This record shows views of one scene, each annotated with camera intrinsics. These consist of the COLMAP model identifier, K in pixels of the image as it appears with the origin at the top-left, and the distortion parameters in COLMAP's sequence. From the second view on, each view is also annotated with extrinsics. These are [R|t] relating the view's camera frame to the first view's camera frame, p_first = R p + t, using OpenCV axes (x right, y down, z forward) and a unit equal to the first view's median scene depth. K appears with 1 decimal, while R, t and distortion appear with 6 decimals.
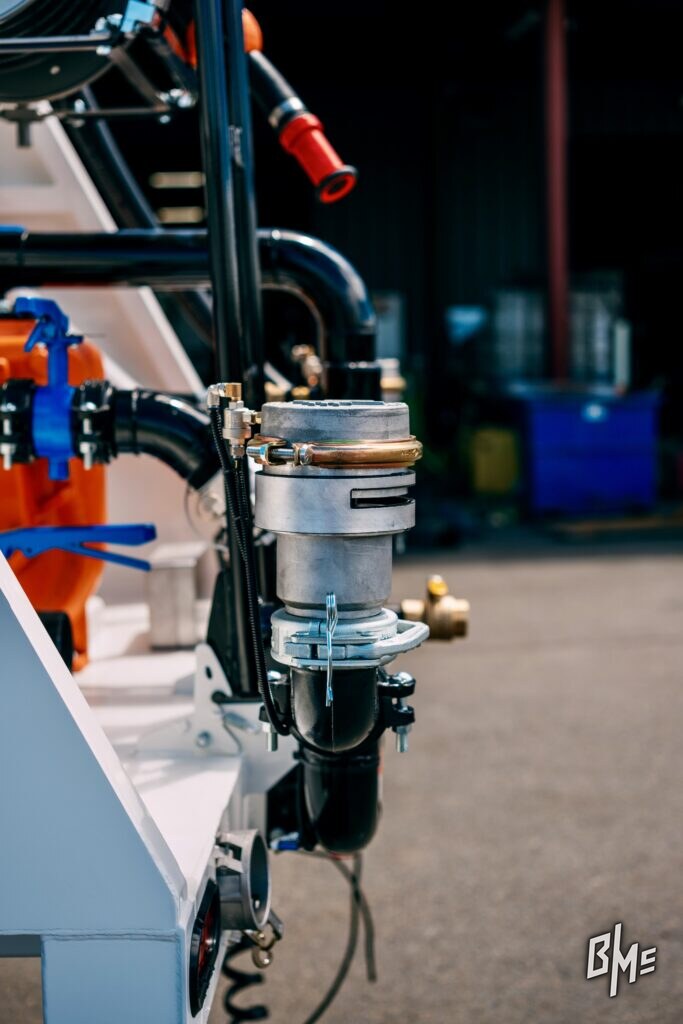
lens RADIAL K [[1500.8, 0, 341.5], [0, 1500.8, 512.0], [0, 0, 1]] dist [-0.001629, 0.037260]
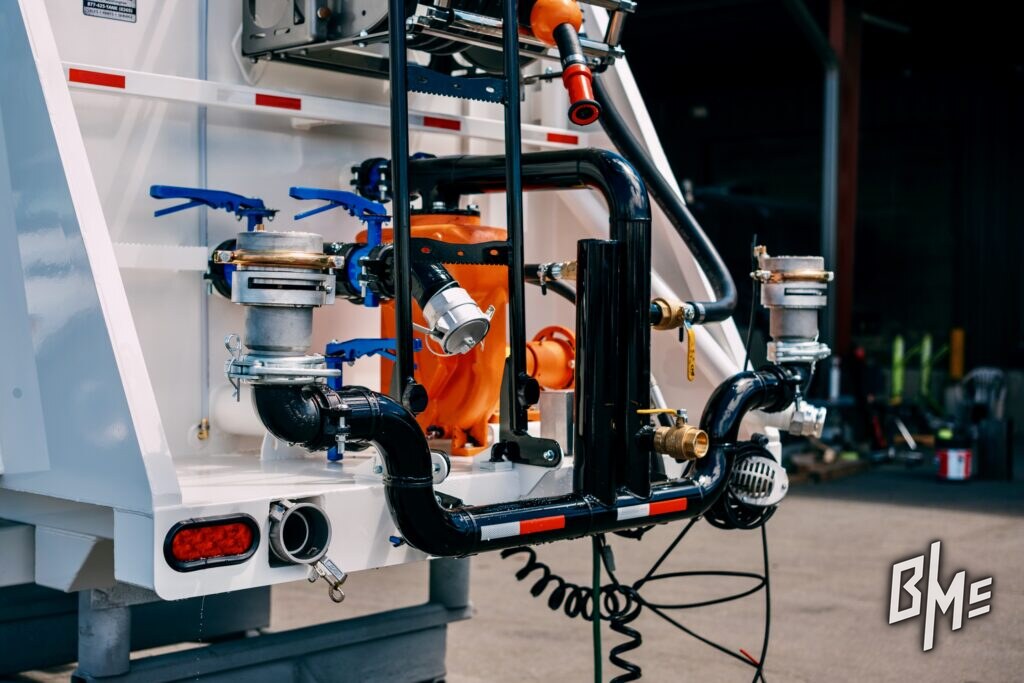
lens RADIAL K [[1500.8, 0, 512.0], [0, 1500.8, 341.5], [0, 0, 1]] dist [-0.001629, 0.037260]
pose [[0.752792, 0.038391, -0.657137, 1.096004], [-0.098327, 0.993656, -0.054589, 0.098217], [0.650873, 0.105709, 0.751791, -0.094075]]
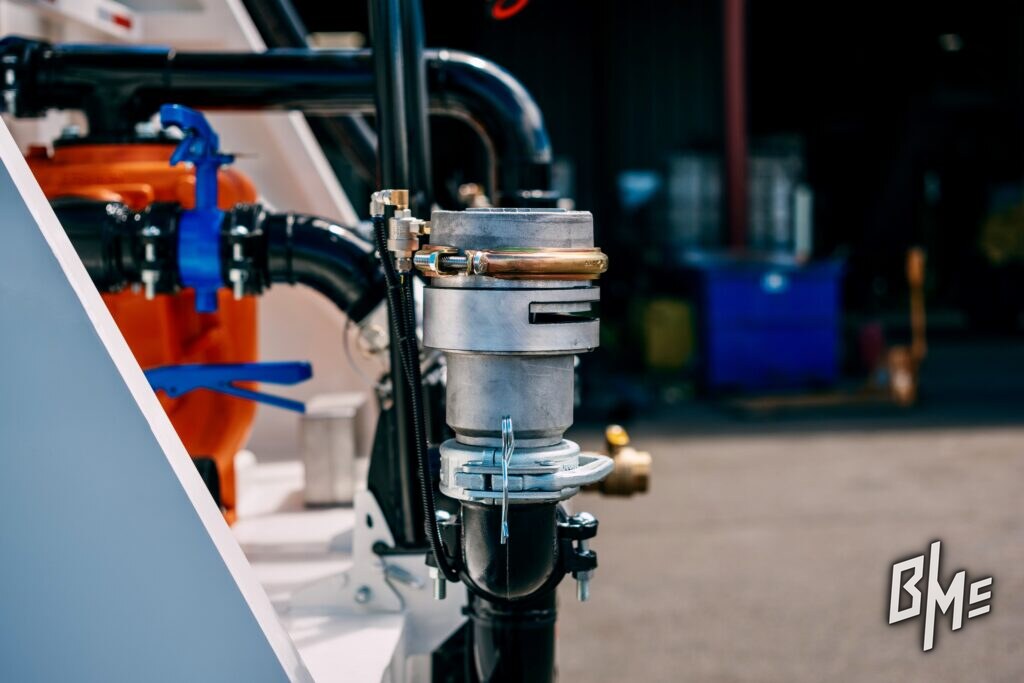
lens RADIAL K [[1581.5, 0, 530.6], [0, 1581.5, 347.7], [0, 0, 1]] dist [0.006142, 0.067113]
pose [[0.999877, 0.003953, 0.015178, -0.005828], [-0.003536, 0.999617, -0.027442, 0.029909], [-0.015281, 0.027385, 0.999508, 0.037316]]
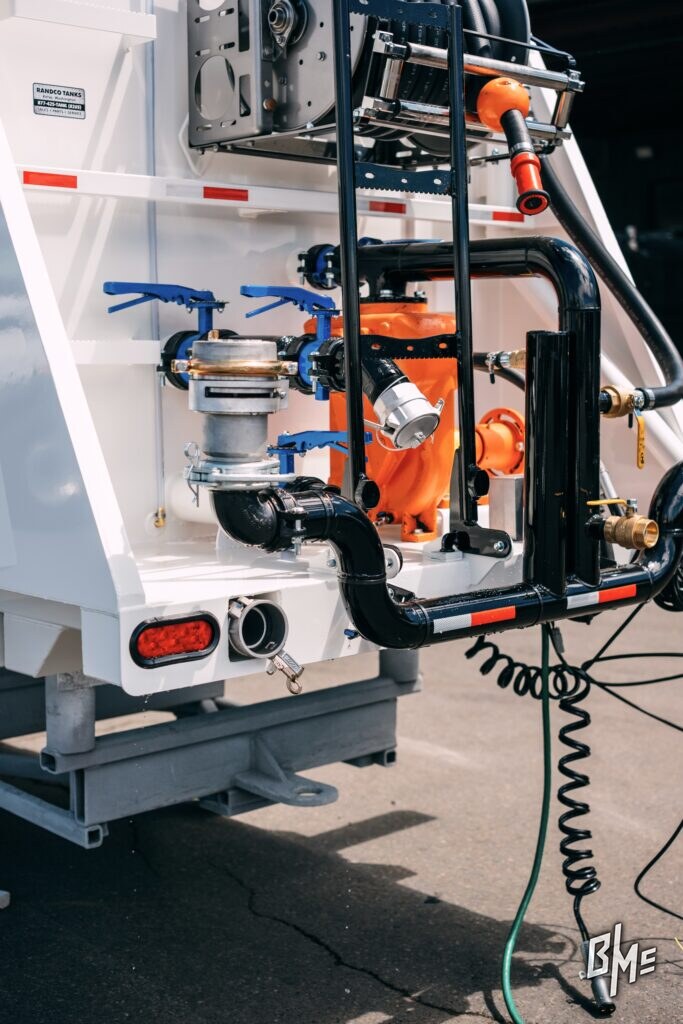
lens RADIAL K [[1500.8, 0, 341.5], [0, 1500.8, 512.0], [0, 0, 1]] dist [-0.001629, 0.037260]
pose [[0.703317, 0.086244, -0.705625, 1.100801], [-0.087971, 0.995543, 0.033995, 0.046336], [0.705412, 0.038165, 0.707770, -0.124653]]
